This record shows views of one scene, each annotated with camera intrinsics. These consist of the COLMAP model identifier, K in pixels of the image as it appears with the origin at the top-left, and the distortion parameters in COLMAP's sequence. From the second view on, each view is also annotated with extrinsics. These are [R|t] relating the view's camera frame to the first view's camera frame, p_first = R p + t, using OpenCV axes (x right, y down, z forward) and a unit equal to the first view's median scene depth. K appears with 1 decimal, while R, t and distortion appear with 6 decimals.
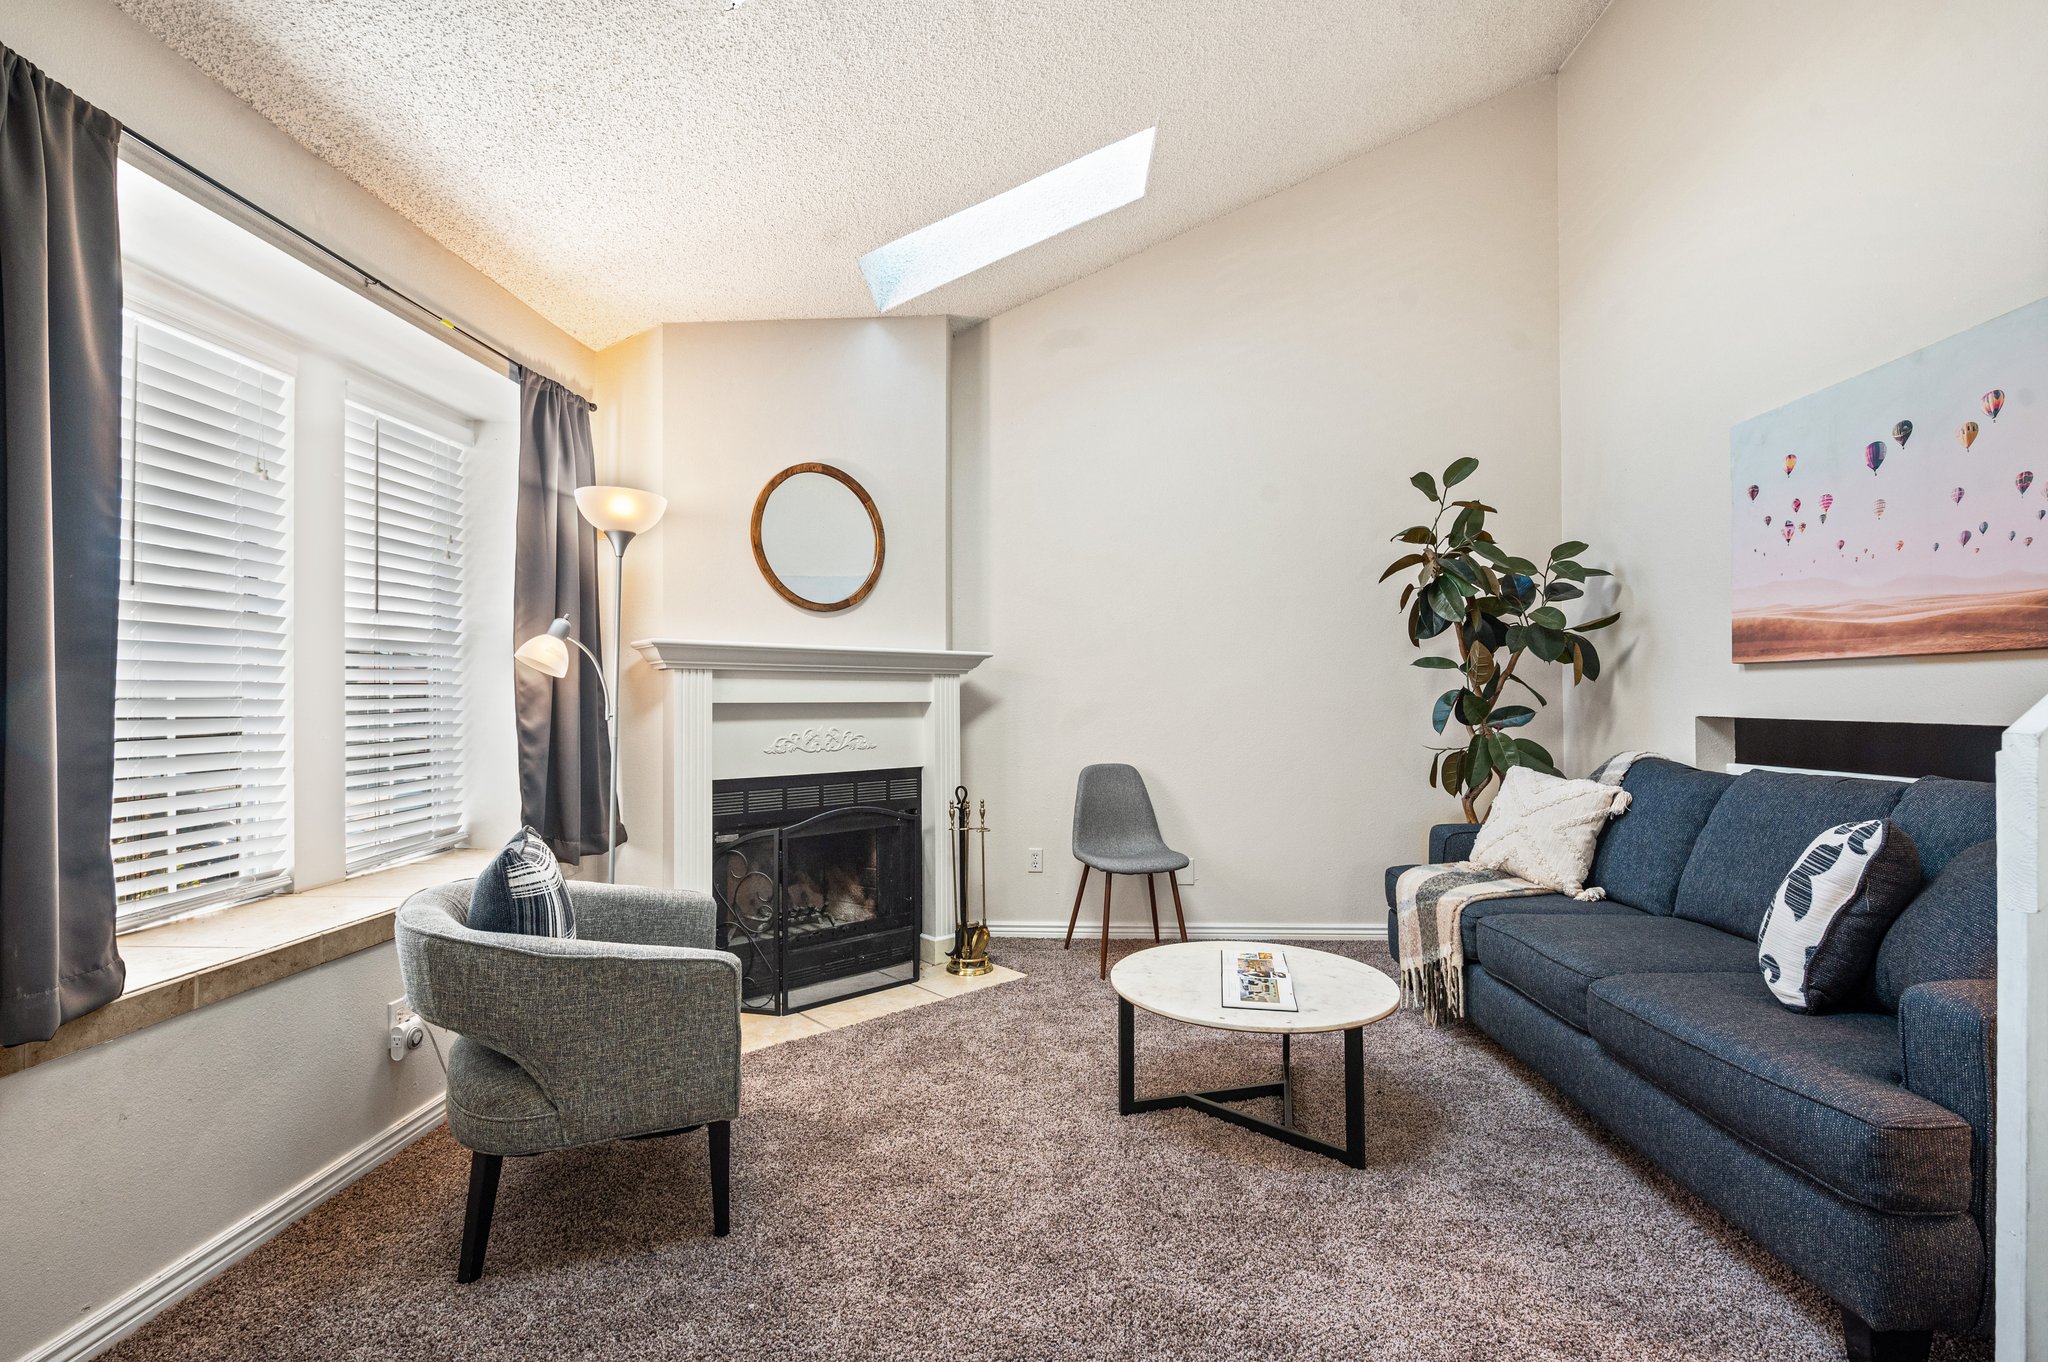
lens RADIAL K [[944.5, 0, 1024.0], [0, 944.5, 681.0], [0, 0, 1]] dist [-0.013852, -0.001075]
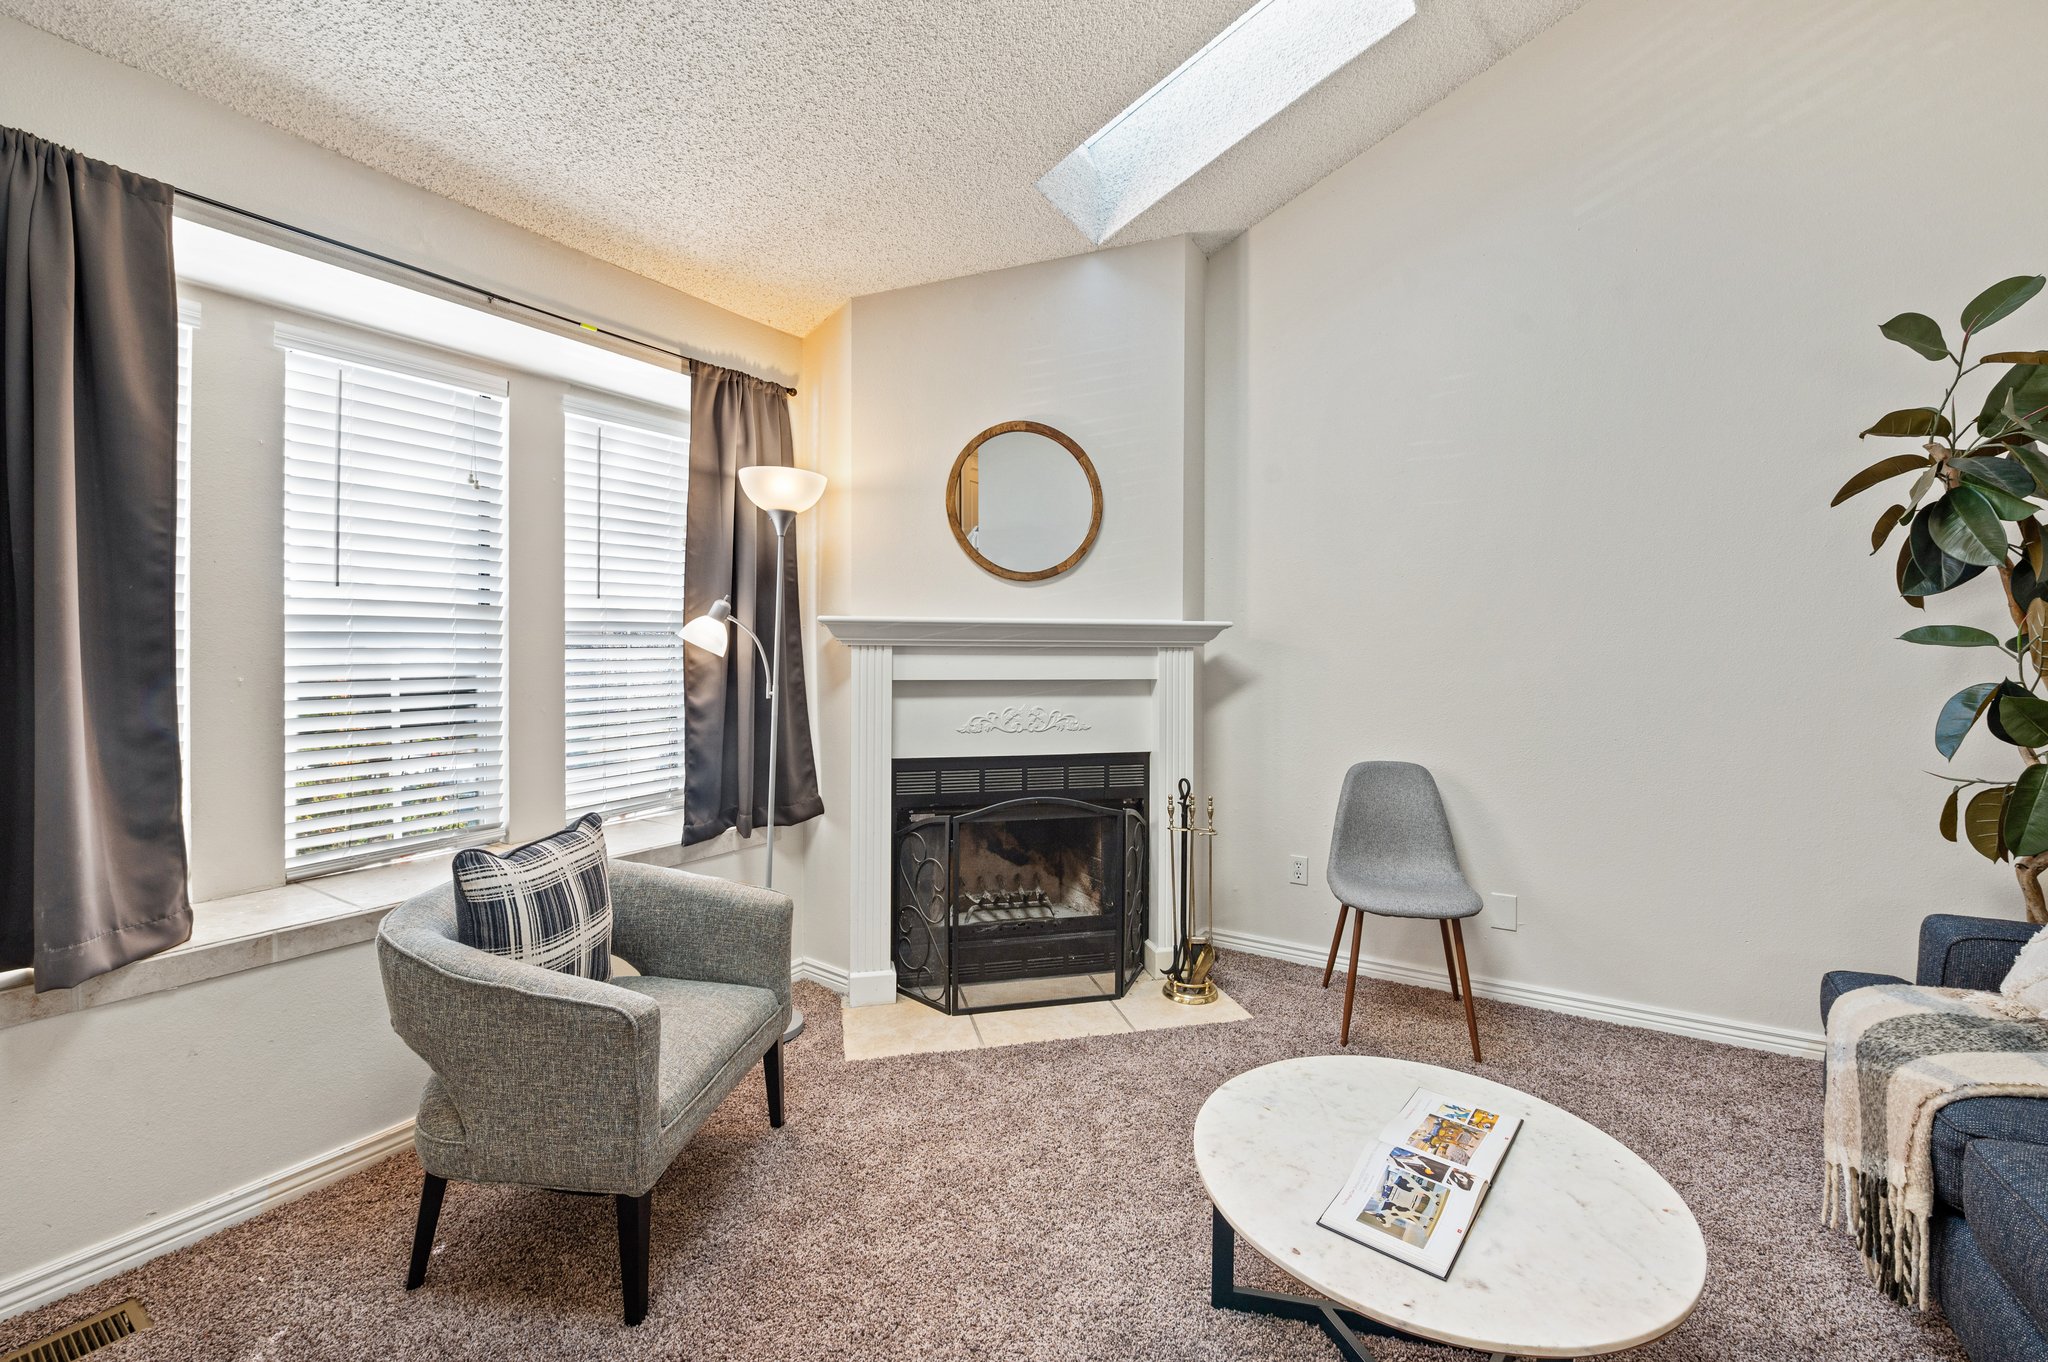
lens RADIAL K [[849.9, 0, 1021.2], [0, 849.9, 643.9], [0, 0, 1]] dist [-0.017249, -0.001000]
pose [[0.871768, 0.005089, -0.489893, 0.213543], [0.001558, 0.999912, 0.013160, -0.025498], [0.489917, -0.012236, 0.871683, 0.301134]]
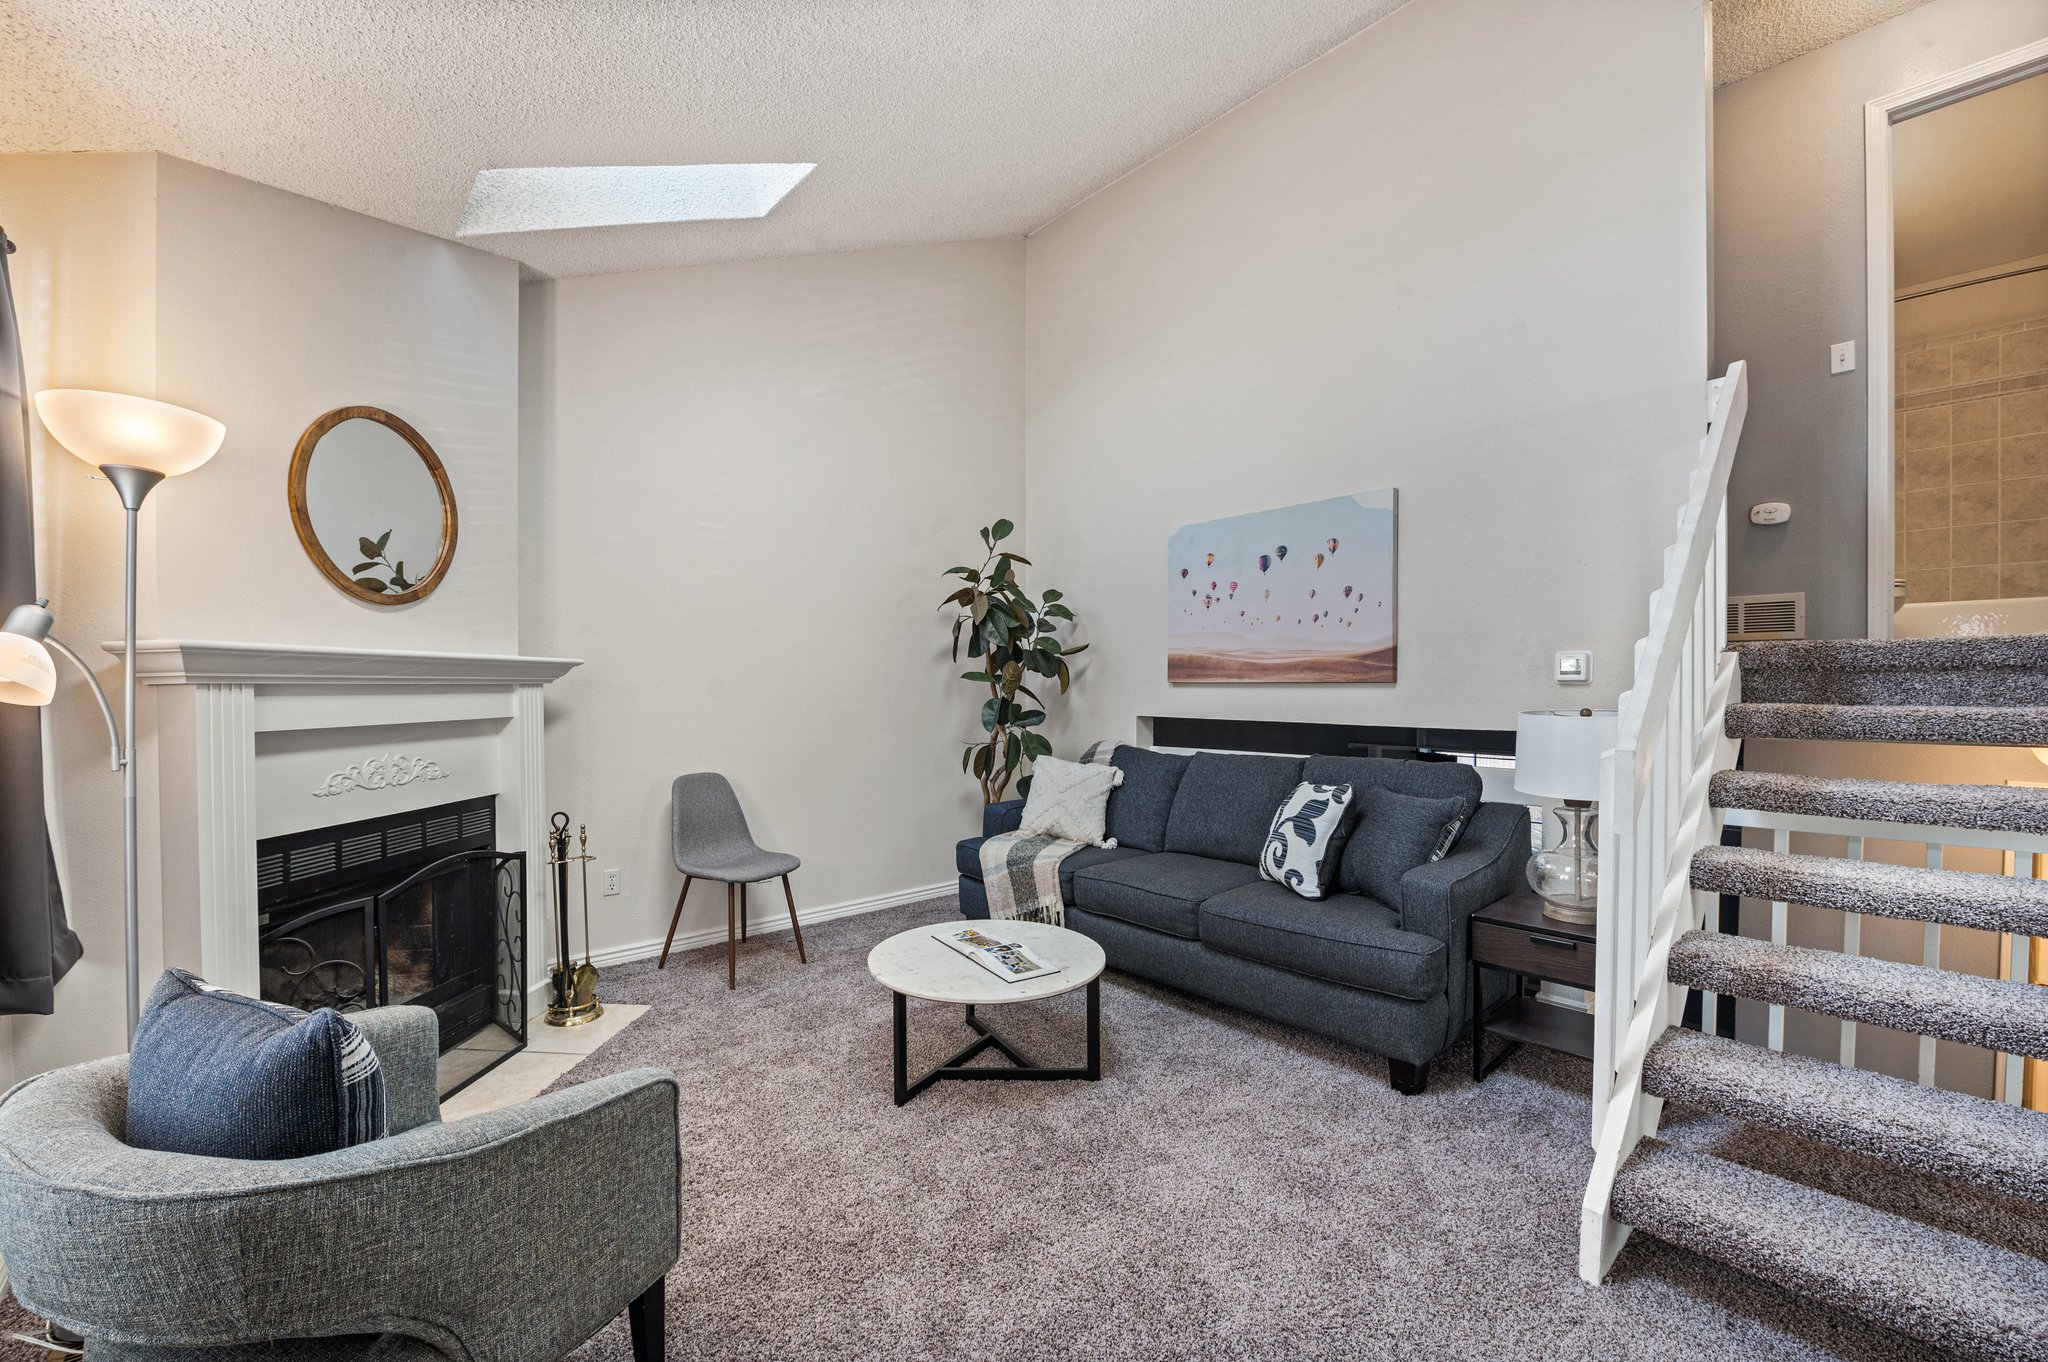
lens RADIAL K [[829.3, 0, 1031.7], [0, 829.3, 685.3], [0, 0, 1]] dist [-0.016262, -0.000716]
pose [[0.715057, 0.000992, 0.699065, -0.340049], [-0.014334, 0.999810, 0.013243, -0.027440], [-0.698919, -0.019490, 0.714935, 0.172147]]
